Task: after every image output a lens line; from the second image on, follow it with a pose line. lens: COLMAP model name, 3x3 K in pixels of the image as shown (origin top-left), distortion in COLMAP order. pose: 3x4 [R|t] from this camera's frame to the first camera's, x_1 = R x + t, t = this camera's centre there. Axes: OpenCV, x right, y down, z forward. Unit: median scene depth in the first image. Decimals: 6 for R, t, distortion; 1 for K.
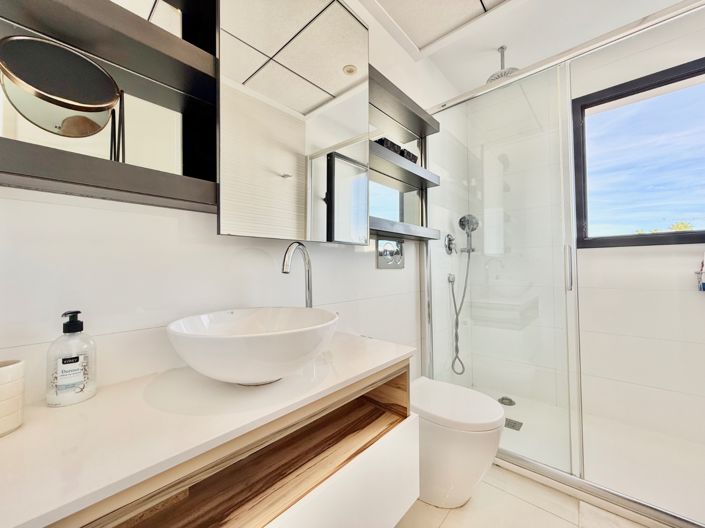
lens RADIAL K [[282.5, 0, 352.2], [0, 282.5, 263.8], [0, 0, 1]] dist [0.002031, 0.000430]
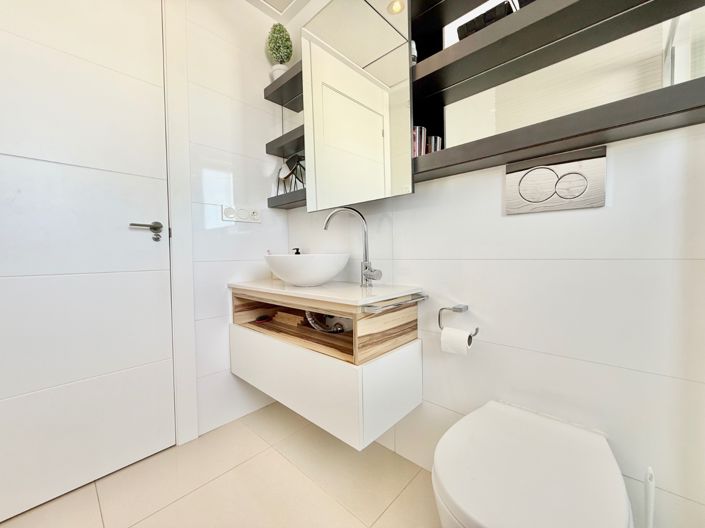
lens RADIAL K [[282.5, 0, 352.3], [0, 282.5, 262.4], [0, 0, 1]] dist [0.002031, 0.000430]
pose [[-0.011423, 0.040714, -0.999106, 1.472152], [0.028795, 0.998770, 0.040372, 0.168706], [0.999520, -0.028308, -0.012581, 1.259222]]
